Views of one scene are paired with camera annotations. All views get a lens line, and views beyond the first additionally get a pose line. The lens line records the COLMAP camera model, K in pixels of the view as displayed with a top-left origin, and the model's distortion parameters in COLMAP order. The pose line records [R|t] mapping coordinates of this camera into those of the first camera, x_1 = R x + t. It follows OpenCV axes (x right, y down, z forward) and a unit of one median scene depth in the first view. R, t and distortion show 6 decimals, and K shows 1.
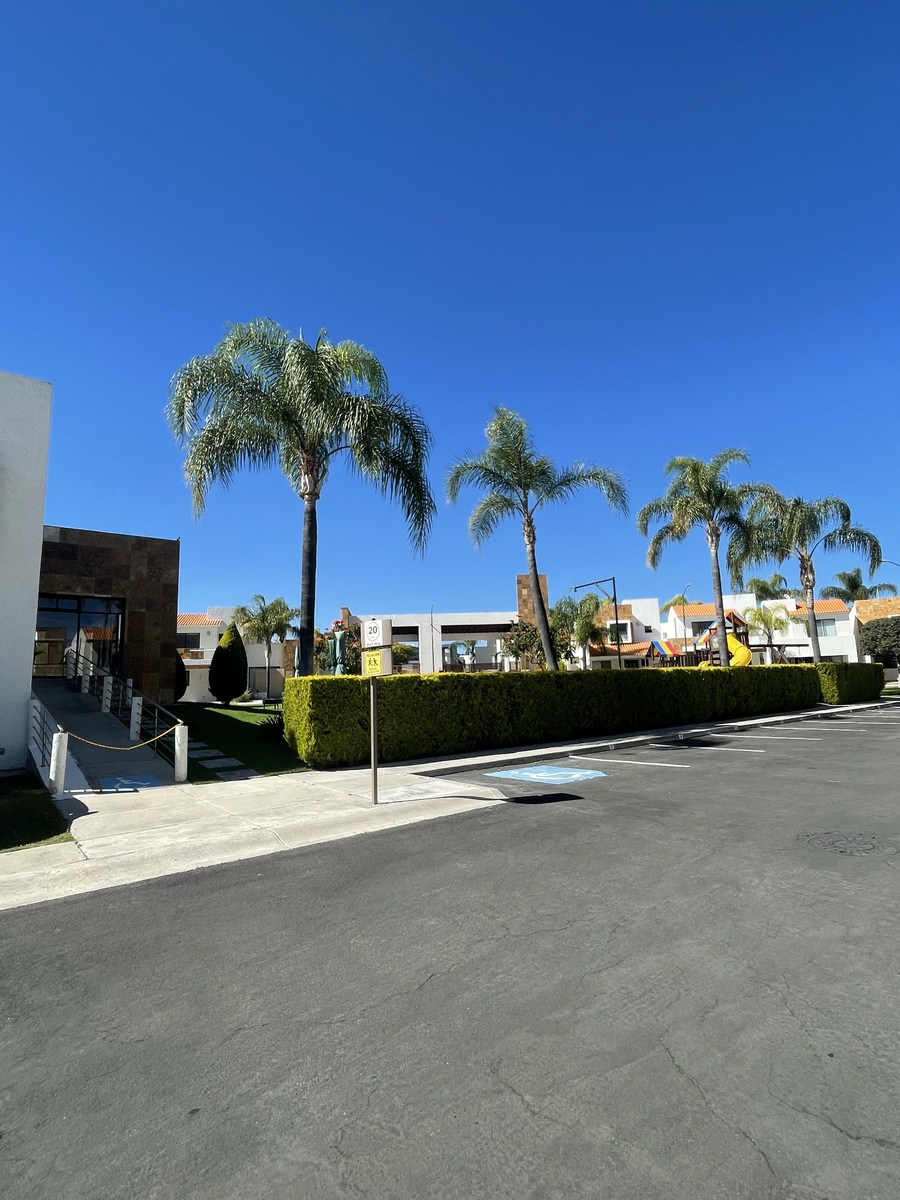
lens RADIAL K [[625.4, 0, 450.4], [0, 625.4, 597.2], [0, 0, 1]] dist [0.001411, 0.000002]
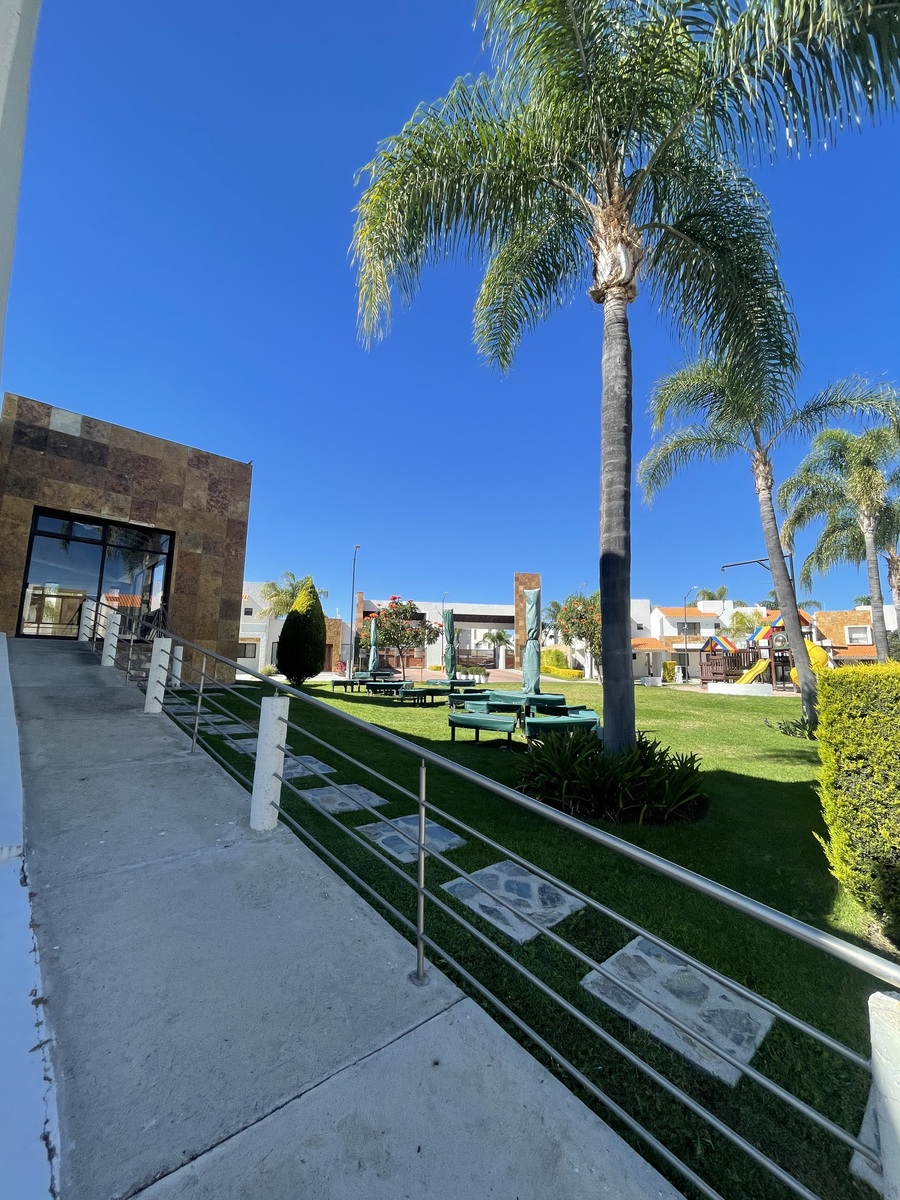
lens RADIAL K [[484.3, 0, 449.1], [0, 484.3, 600.1], [0, 0, 1]] dist [-0.001305, -0.000021]
pose [[0.994402, 0.059842, 0.087088, -0.255499], [-0.060180, 0.998187, 0.001258, 0.059017], [-0.086855, -0.006492, 0.996200, 0.430015]]
